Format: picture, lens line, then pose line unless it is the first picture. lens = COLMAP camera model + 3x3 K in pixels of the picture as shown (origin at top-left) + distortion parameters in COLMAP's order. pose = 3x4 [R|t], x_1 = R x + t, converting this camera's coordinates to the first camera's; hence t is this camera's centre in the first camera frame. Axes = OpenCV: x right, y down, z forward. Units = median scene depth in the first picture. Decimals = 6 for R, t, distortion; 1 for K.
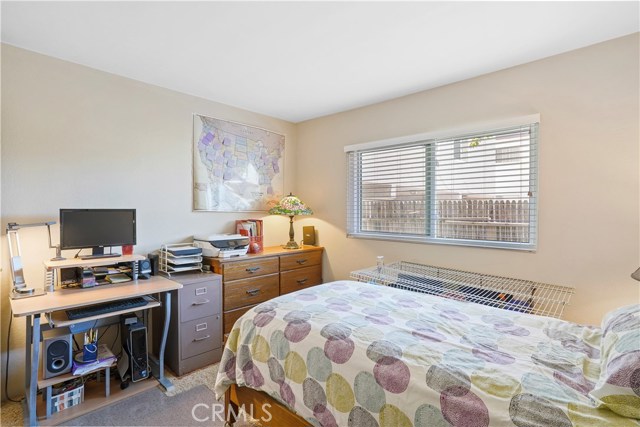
lens RADIAL K [[322.9, 0, 320.5], [0, 322.9, 209.6], [0, 0, 1]] dist [-0.068281, 0.028963]
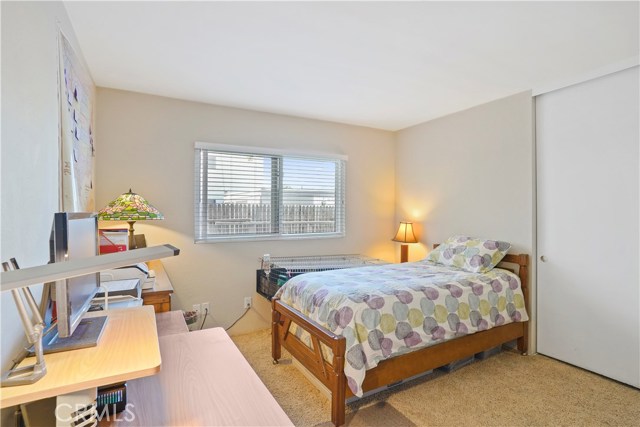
lens RADIAL K [[322.9, 0, 320.4], [0, 322.9, 213.8], [0, 0, 1]] dist [-0.068281, 0.028963]
pose [[0.283427, -0.011882, 0.958920, -0.687397], [0.005005, 0.999928, 0.010911, -0.004046], [-0.958981, 0.001707, 0.283466, 0.424185]]
